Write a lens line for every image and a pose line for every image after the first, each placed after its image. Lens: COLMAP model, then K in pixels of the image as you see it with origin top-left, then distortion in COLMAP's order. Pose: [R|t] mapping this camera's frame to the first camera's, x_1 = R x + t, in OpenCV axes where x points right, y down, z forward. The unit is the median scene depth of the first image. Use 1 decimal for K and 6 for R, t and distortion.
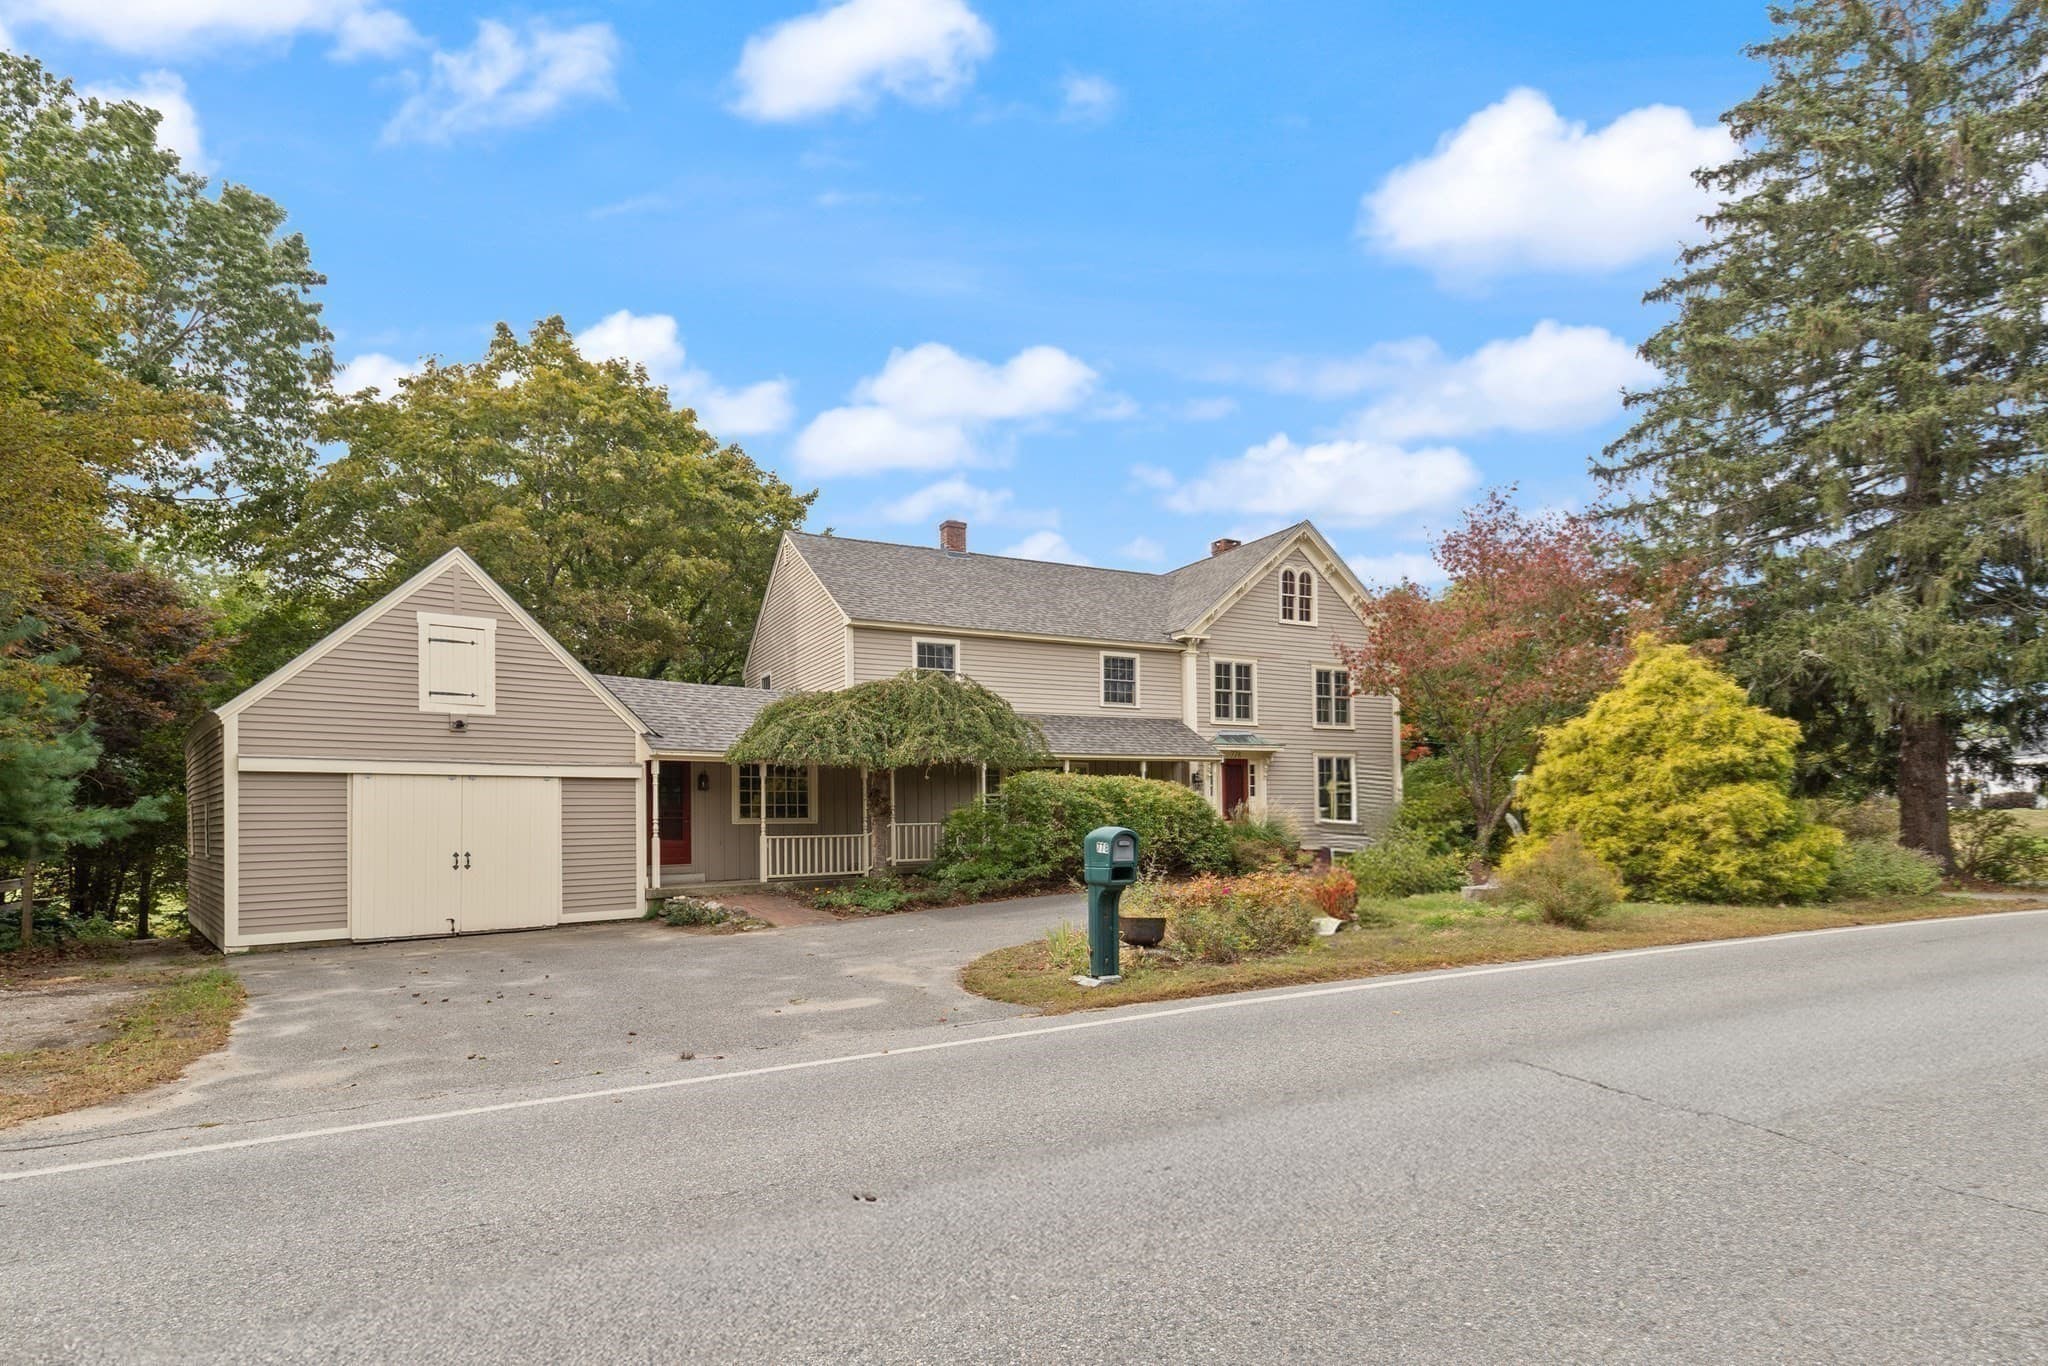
lens RADIAL K [[1170.6, 0, 1146.7], [0, 1170.6, 806.5], [0, 0, 1]] dist [-0.006436, 0.002842]
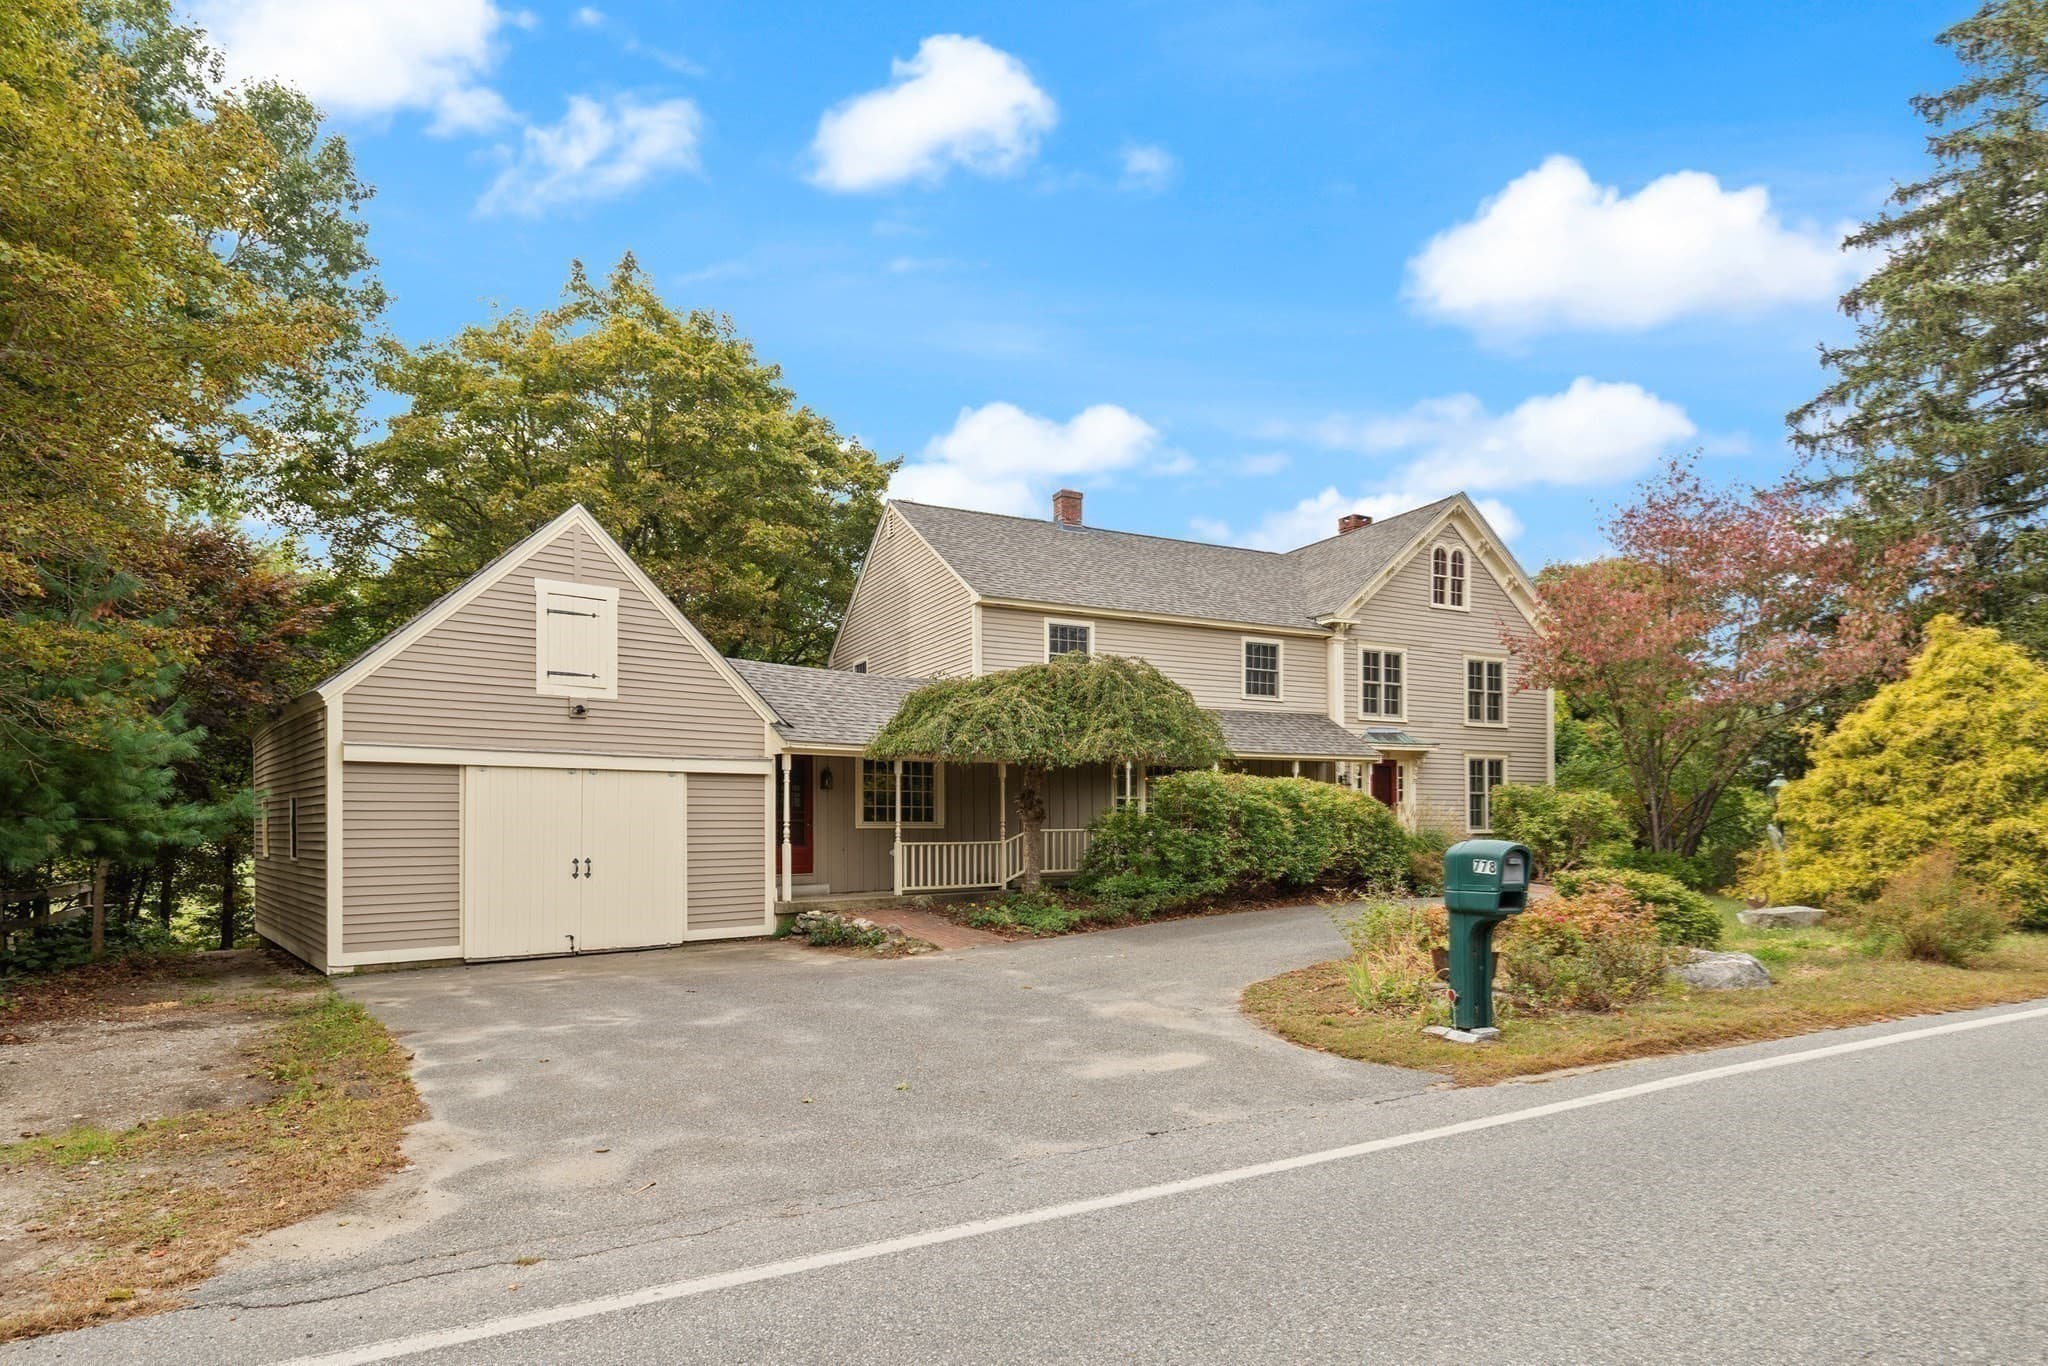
lens RADIAL K [[1228.4, 0, 1128.5], [0, 1228.4, 821.6], [0, 0, 1]] dist [-0.010862, 0.001210]
pose [[0.999745, 0.010374, -0.020045, -0.115653], [-0.010185, 0.999903, 0.009539, -0.000341], [0.020142, -0.009332, 0.999754, 0.072262]]
